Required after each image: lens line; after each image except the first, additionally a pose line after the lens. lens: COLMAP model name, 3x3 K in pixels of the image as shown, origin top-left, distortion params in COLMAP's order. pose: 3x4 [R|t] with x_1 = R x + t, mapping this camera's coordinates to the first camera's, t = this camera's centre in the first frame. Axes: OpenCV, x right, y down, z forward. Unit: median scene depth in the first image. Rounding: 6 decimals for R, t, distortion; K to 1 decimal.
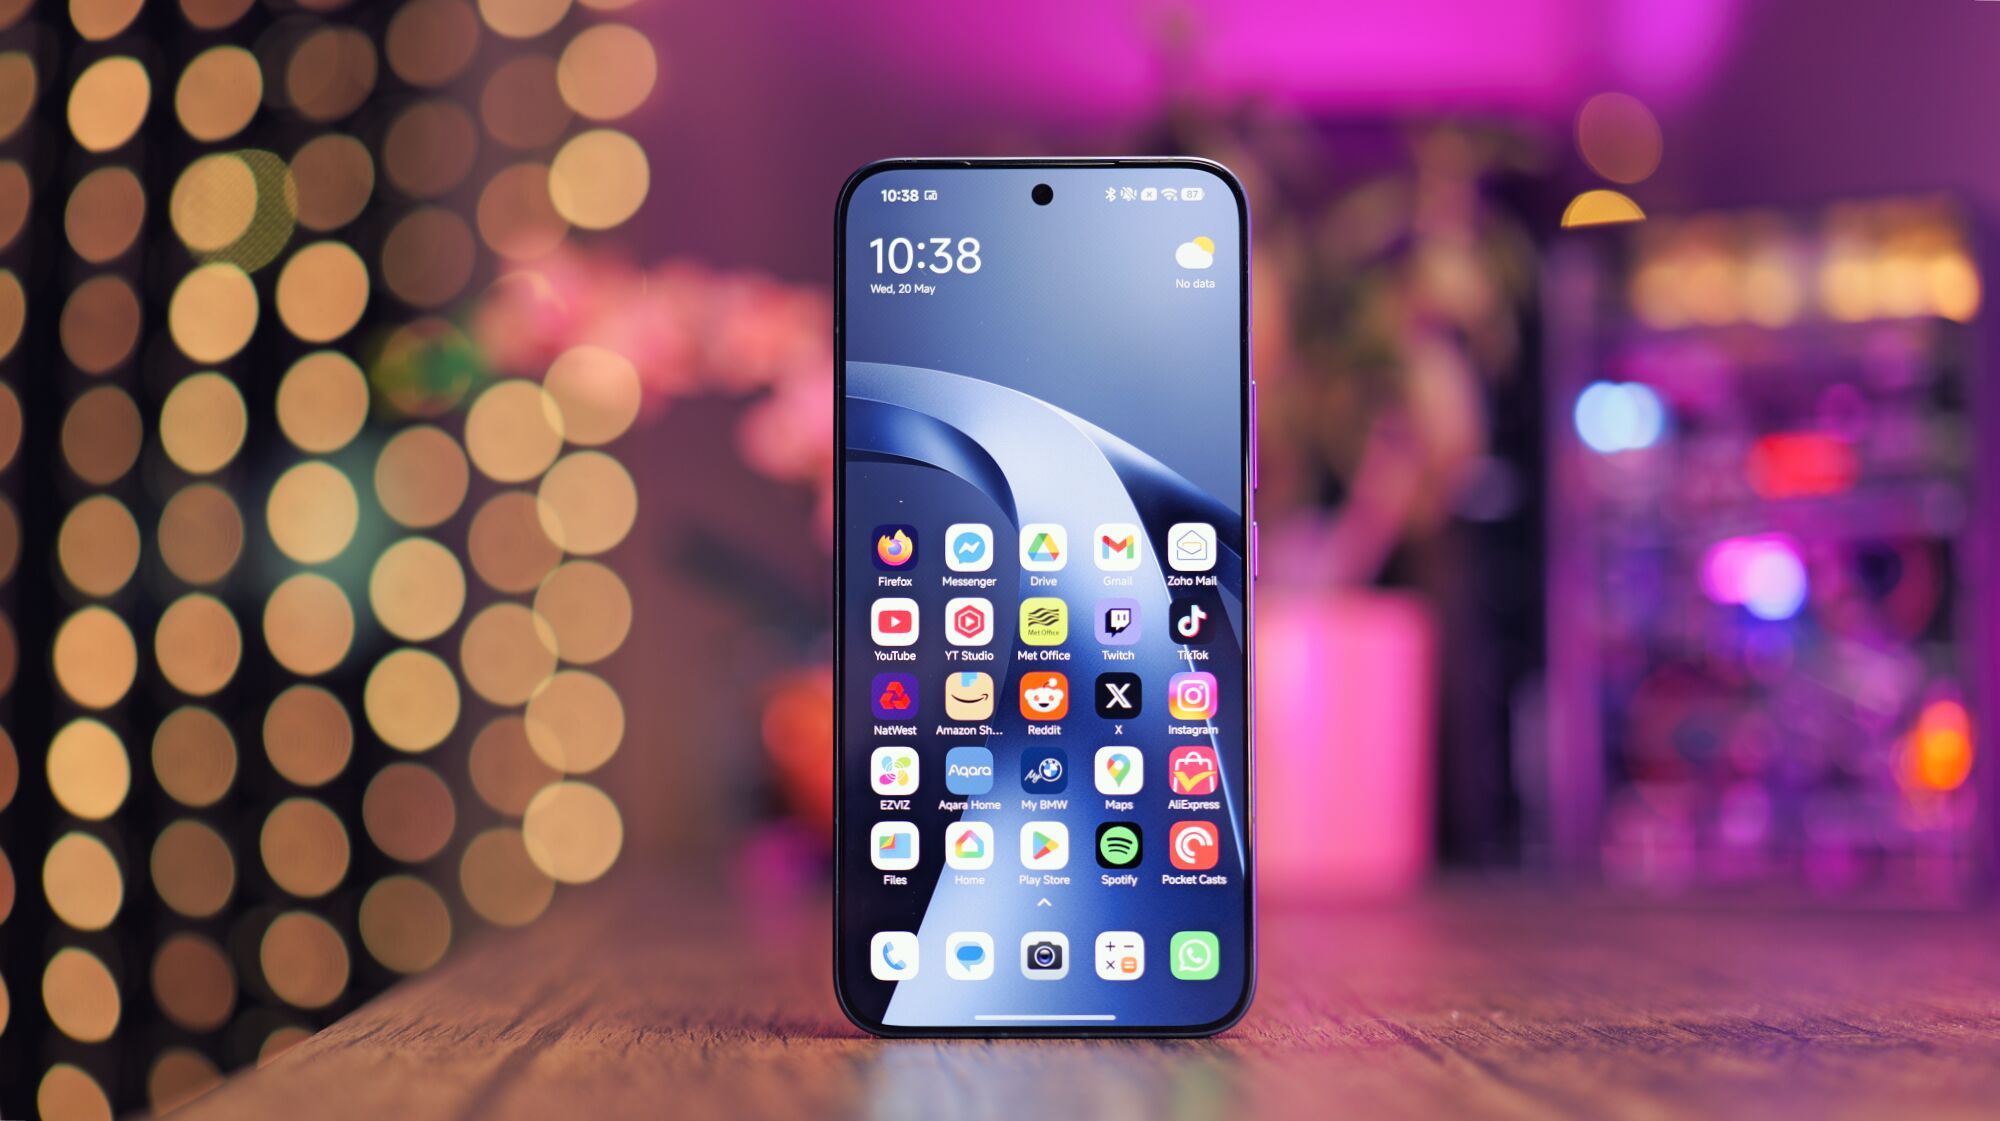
lens RADIAL K [[3071.3, 0, 1000.0], [0, 3071.3, 560.5], [0, 0, 1]] dist [-0.017151, 0.038457]
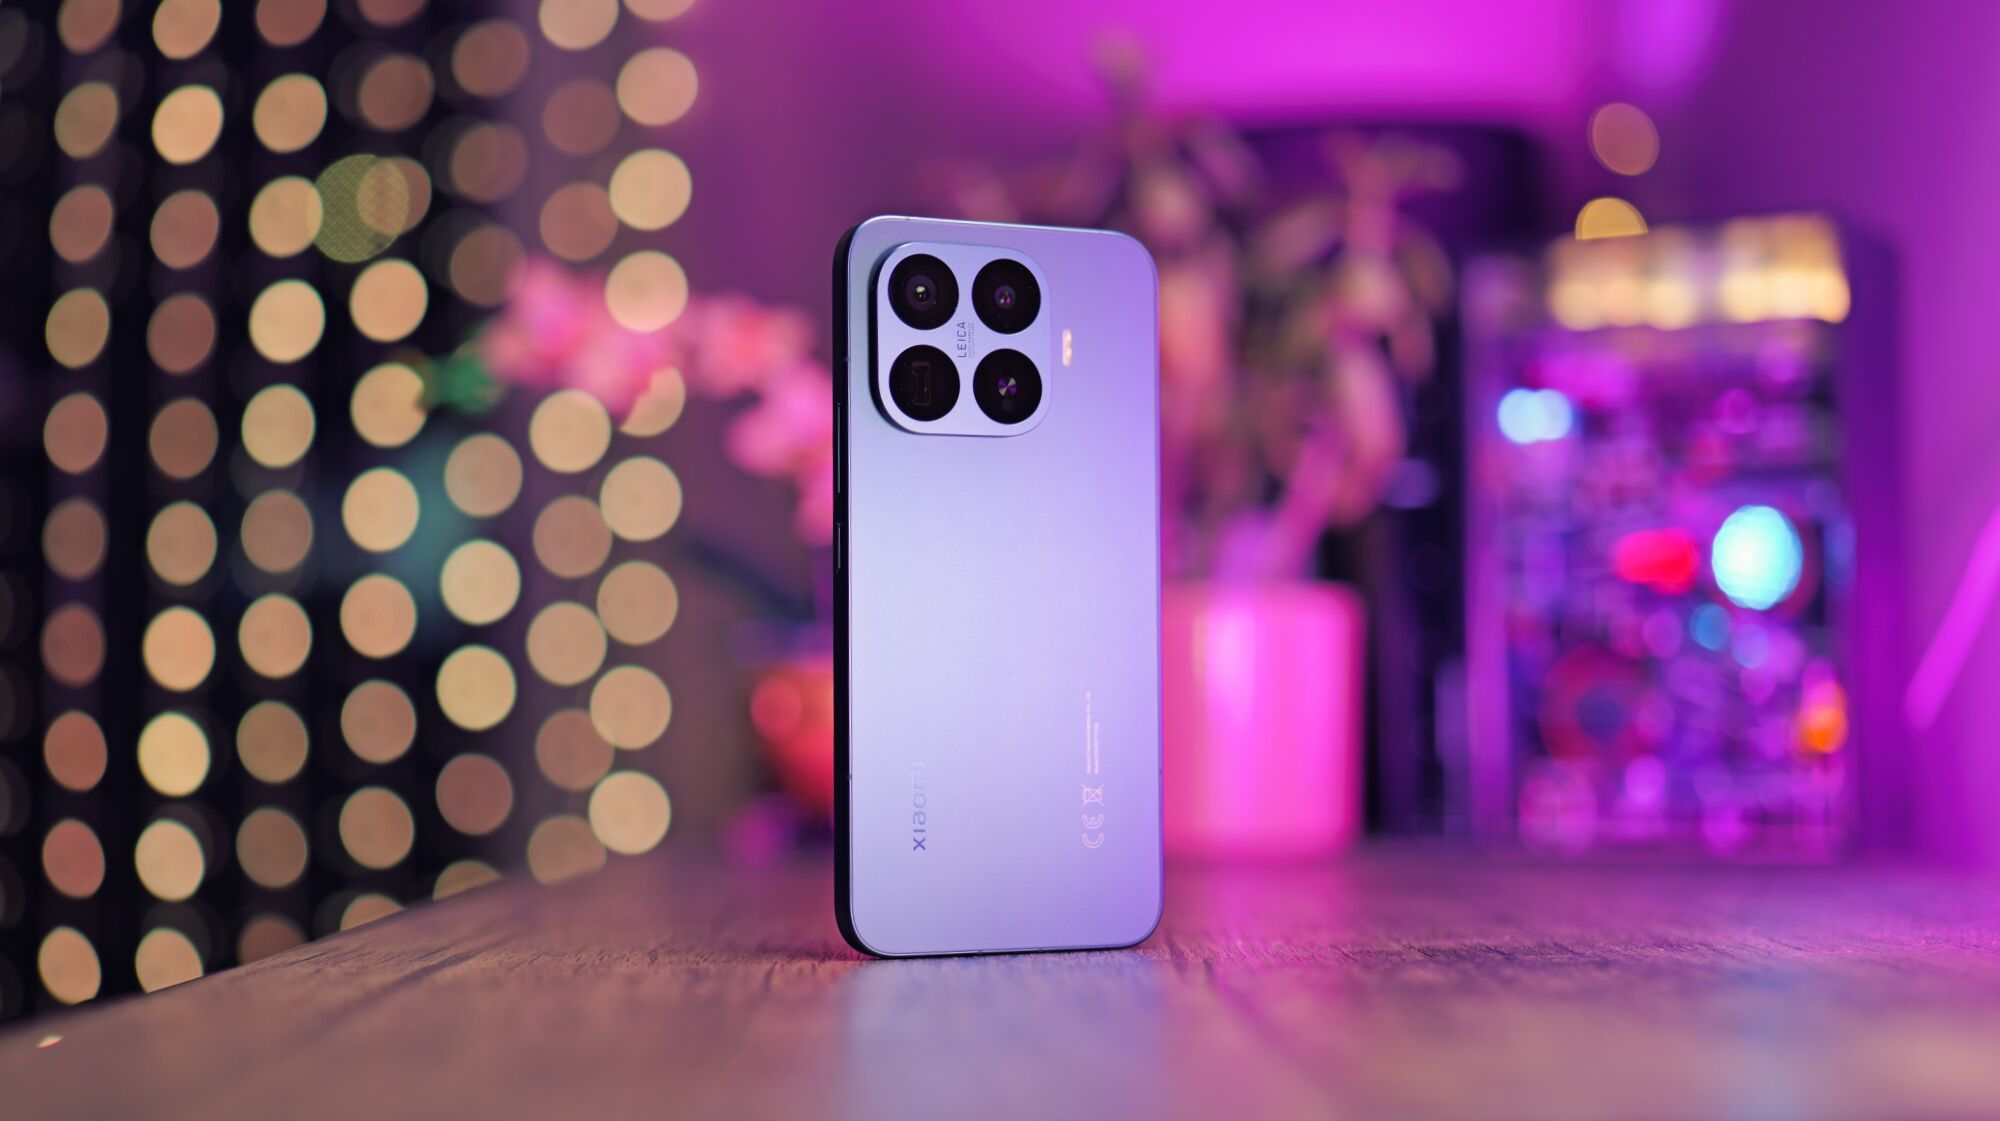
lens RADIAL K [[3071.3, 0, 1000.0], [0, 3071.3, 560.5], [0, 0, 1]] dist [-0.017151, 0.038457]
pose [[0.999288, -0.007067, -0.037070, 0.054264], [0.007210, 0.999967, 0.003716, -0.001319], [0.037042, -0.003980, 0.999306, -0.091834]]
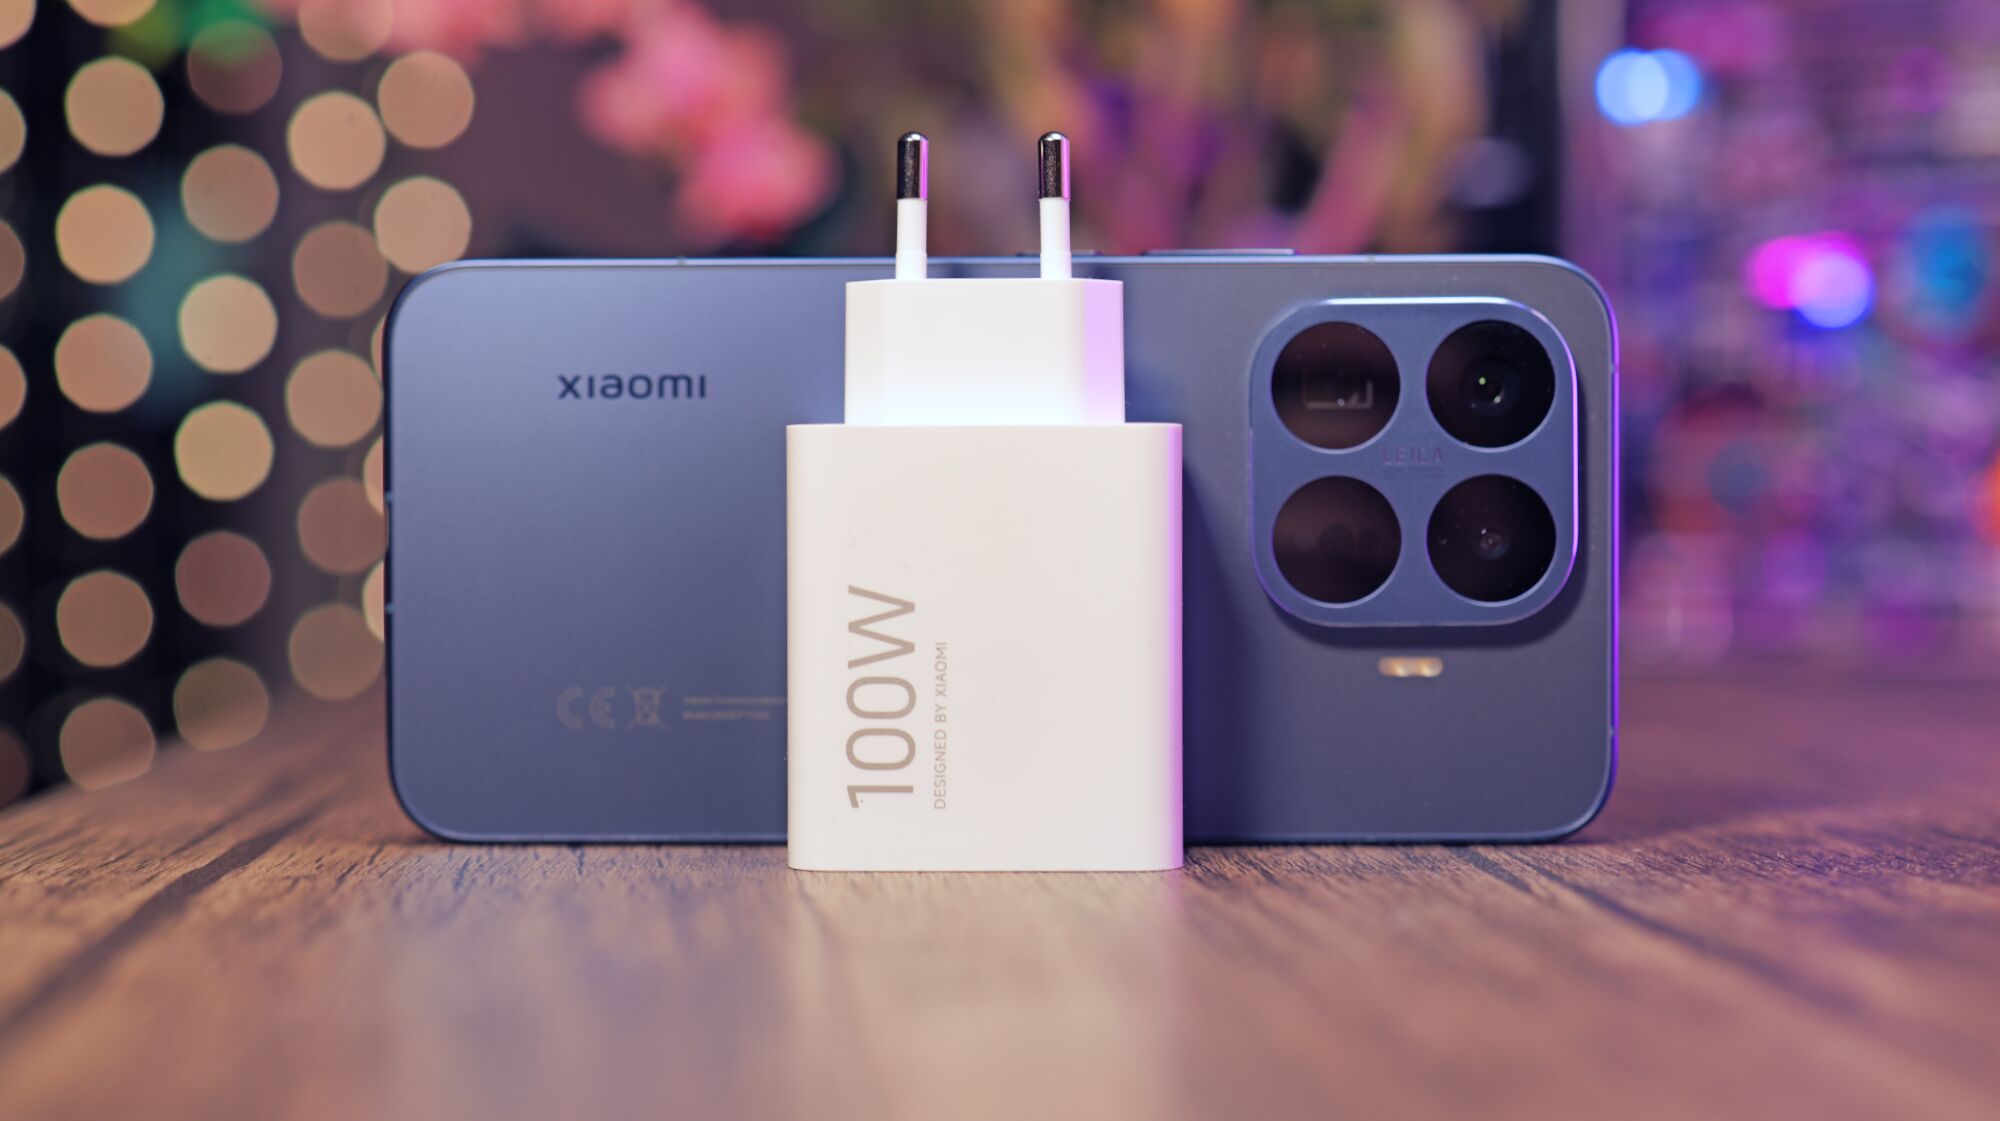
lens RADIAL K [[3244.7, 0, 996.4], [0, 3244.7, 604.7], [0, 0, 1]] dist [0.005365, 0.024854]
pose [[0.999531, -0.001306, 0.030593, 0.001227], [-0.001361, 0.996207, 0.087001, 0.016620], [-0.030591, -0.087002, 0.995738, 0.129057]]
